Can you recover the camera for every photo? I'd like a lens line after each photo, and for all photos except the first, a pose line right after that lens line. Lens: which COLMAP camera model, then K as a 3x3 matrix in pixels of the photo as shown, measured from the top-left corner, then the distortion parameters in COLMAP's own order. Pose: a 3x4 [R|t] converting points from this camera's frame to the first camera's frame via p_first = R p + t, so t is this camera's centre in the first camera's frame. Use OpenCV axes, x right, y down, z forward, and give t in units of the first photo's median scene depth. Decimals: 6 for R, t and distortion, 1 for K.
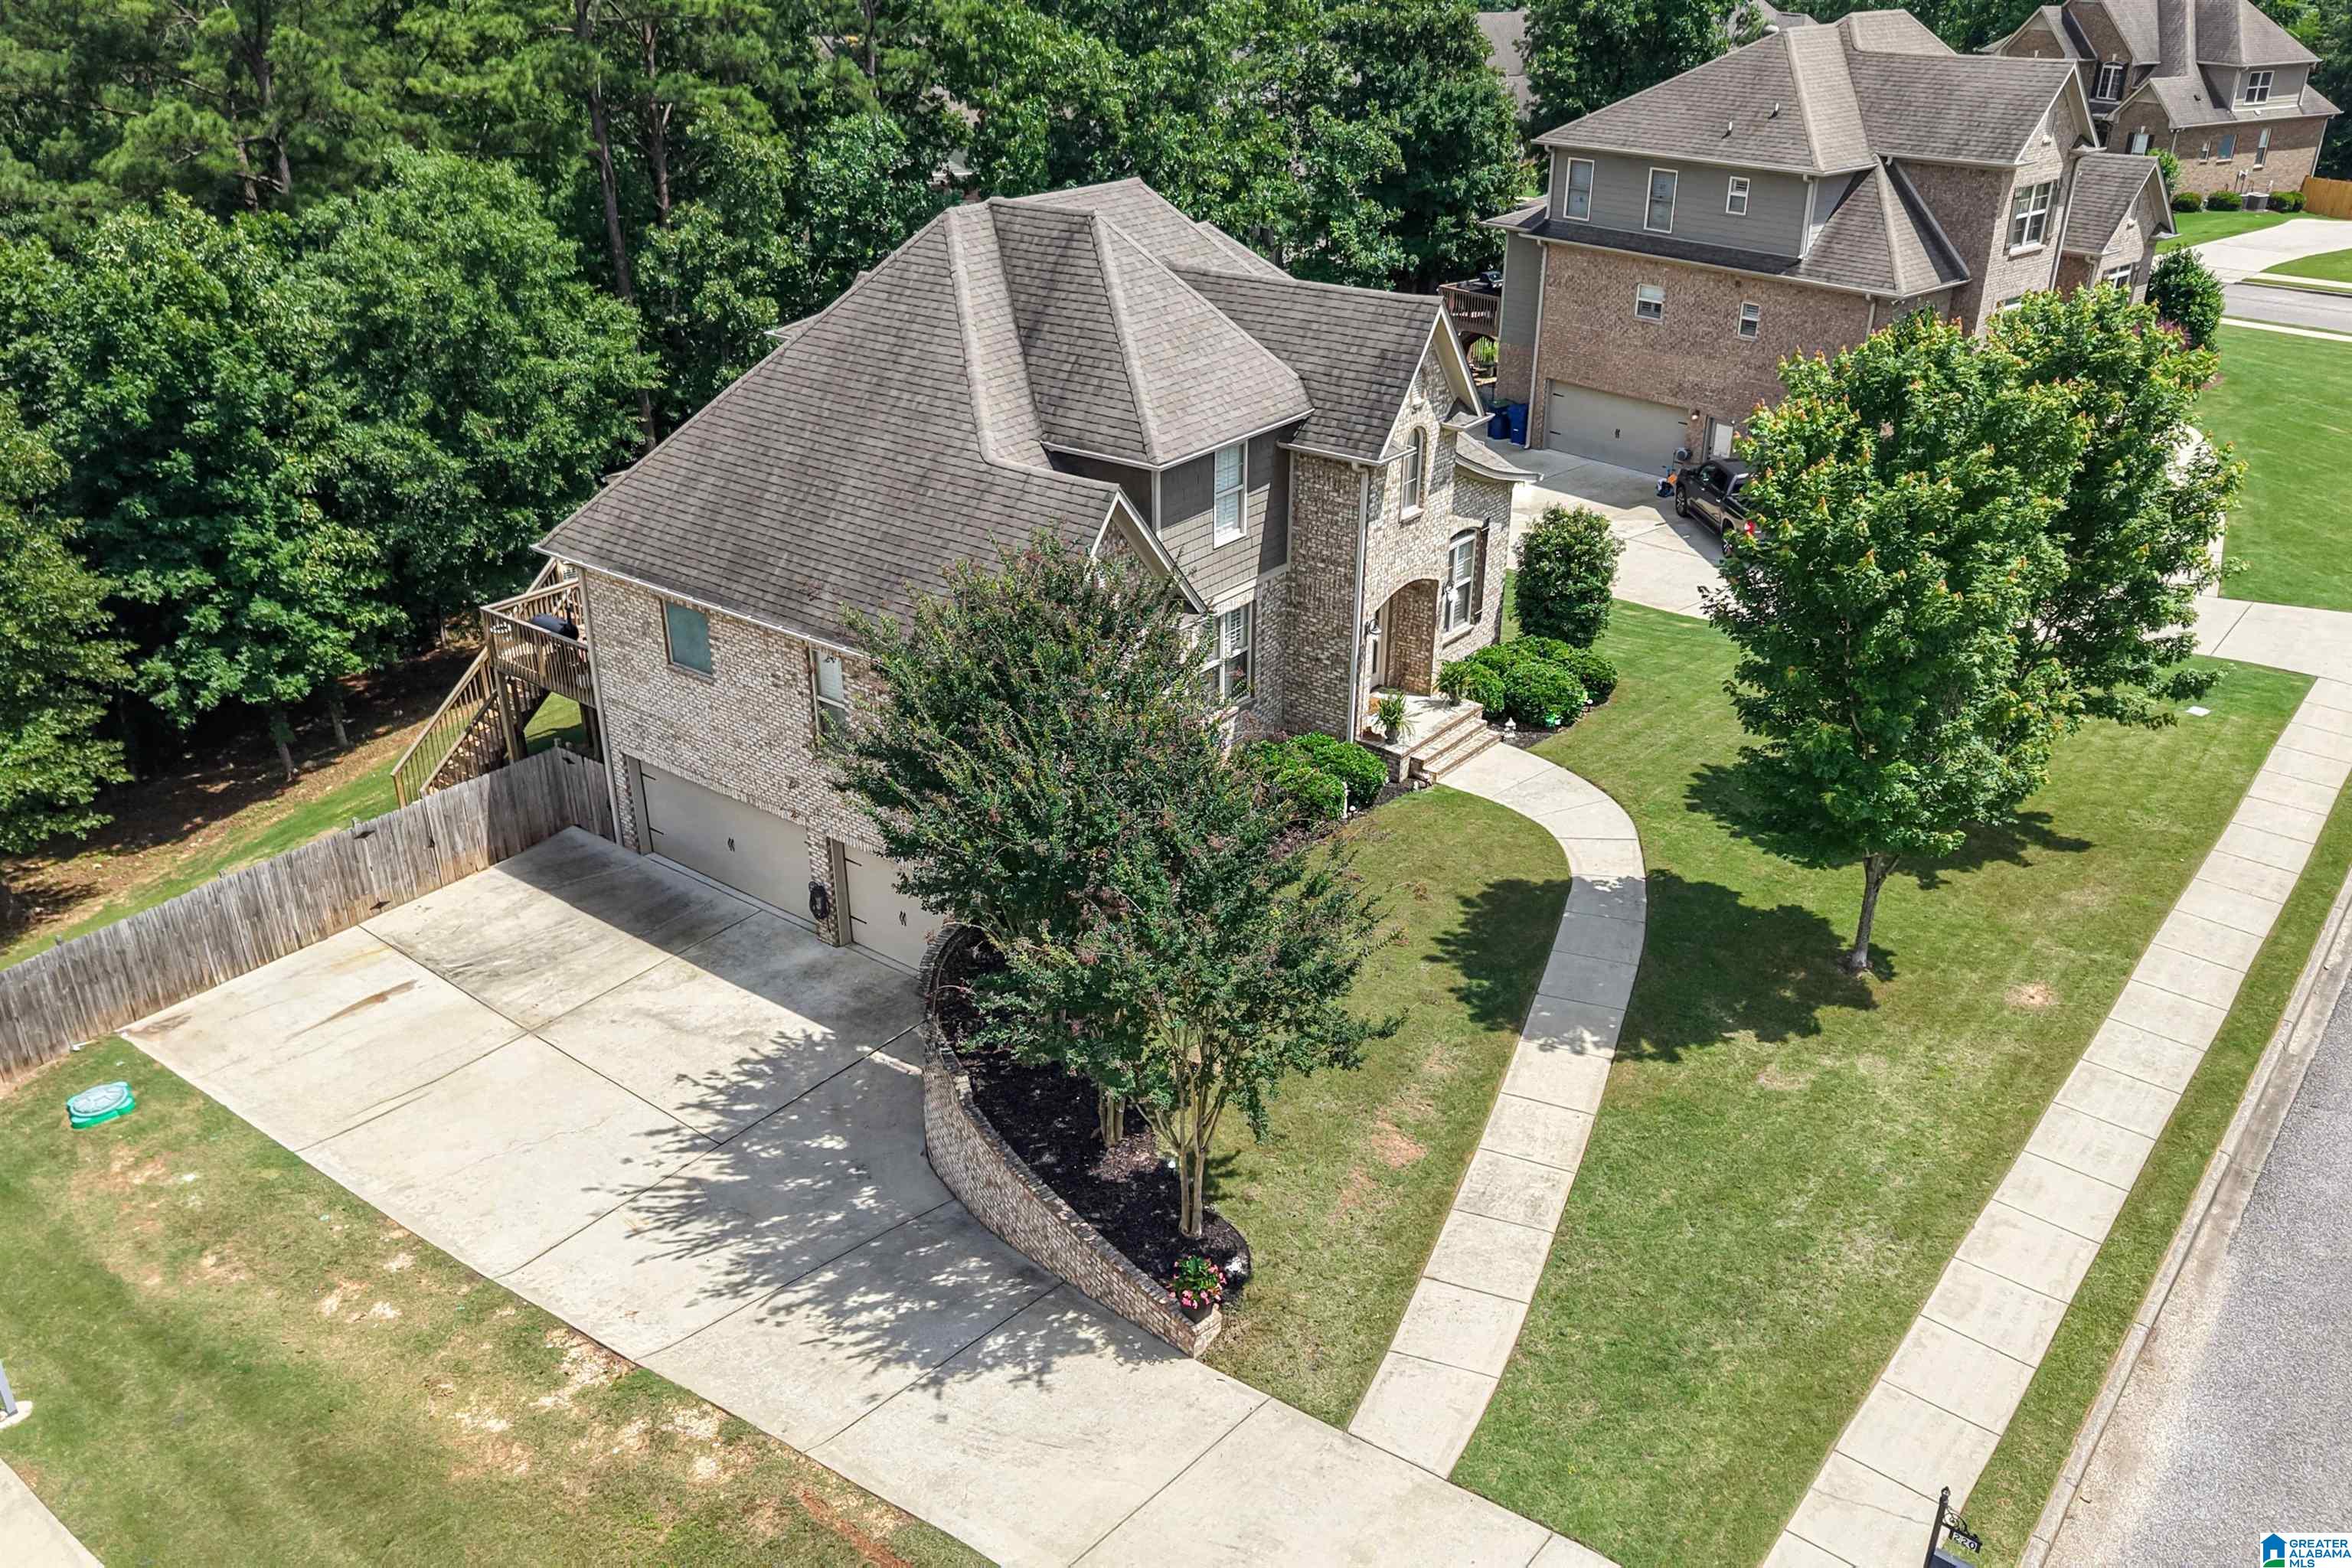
lens RADIAL K [[1890.7, 0, 1176.0], [0, 1890.7, 784.0], [0, 0, 1]] dist [0.094478, -0.104059]
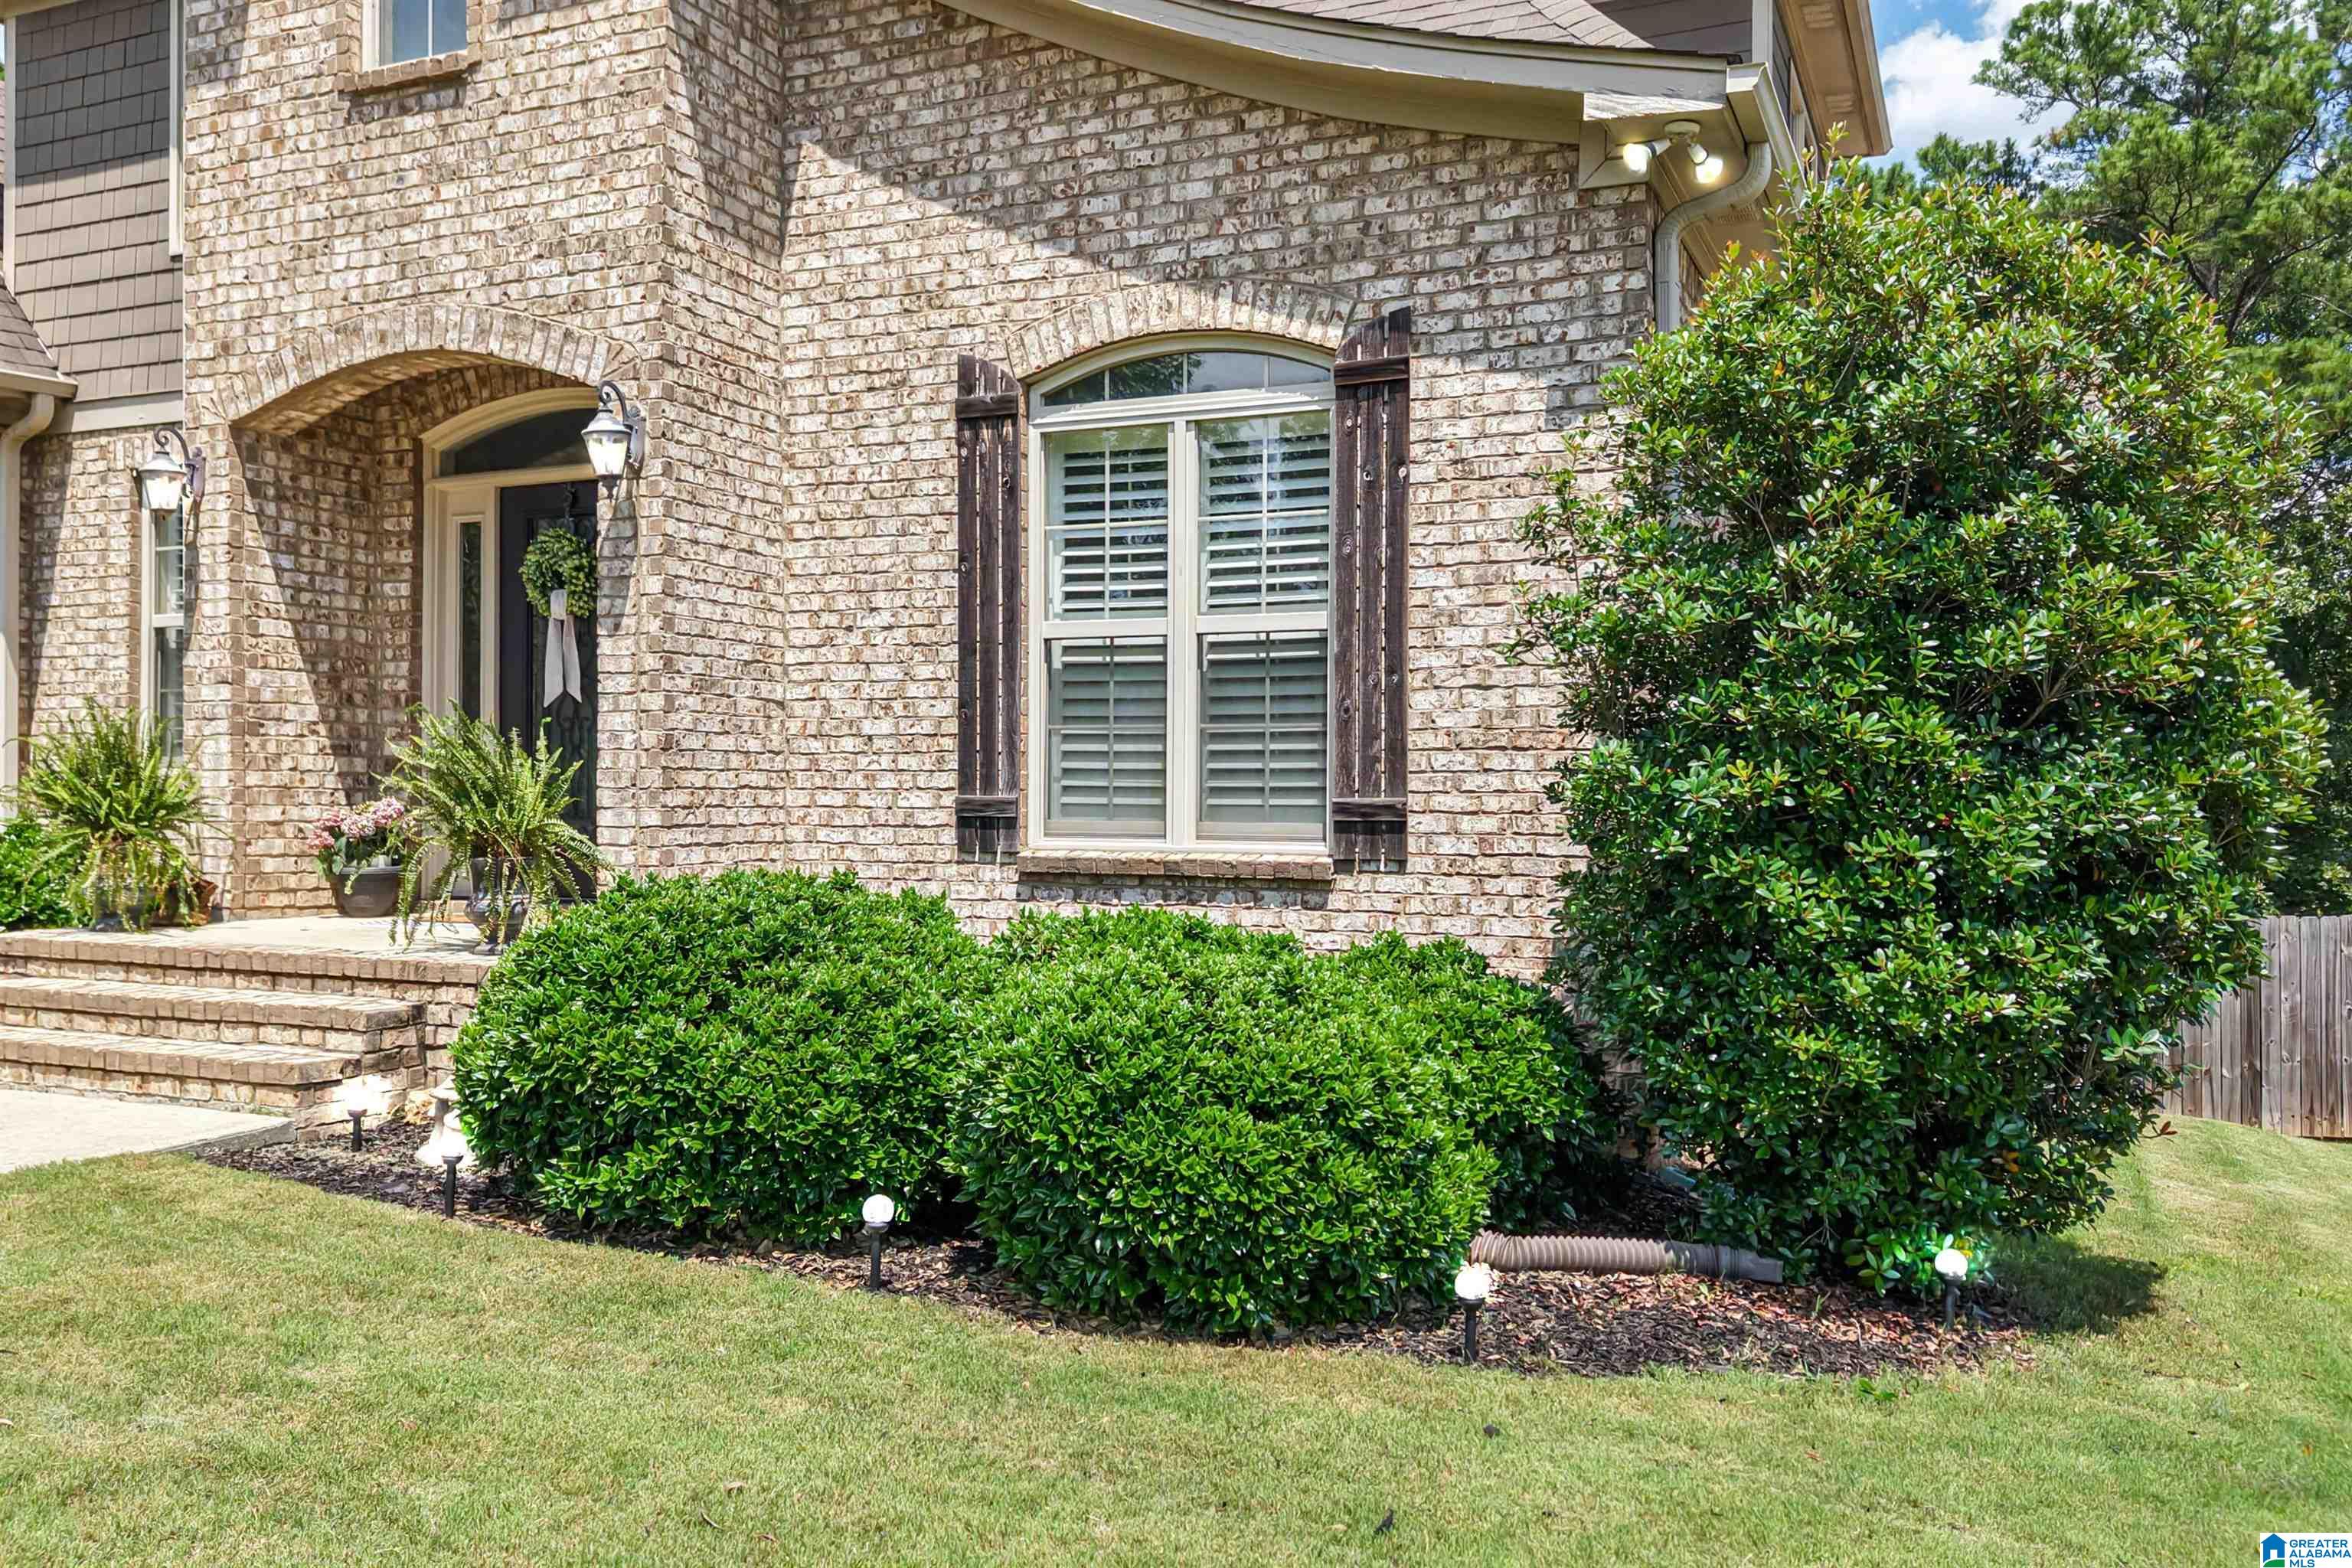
lens RADIAL K [[1879.3, 0, 1179.8], [0, 1879.3, 791.5], [0, 0, 1]] dist [0.053495, -0.075737]
pose [[0.241043, -0.002271, -0.970512, 0.392376], [-0.417459, 0.902516, -0.105795, -0.070974], [0.876143, 0.430650, 0.216597, 1.072377]]
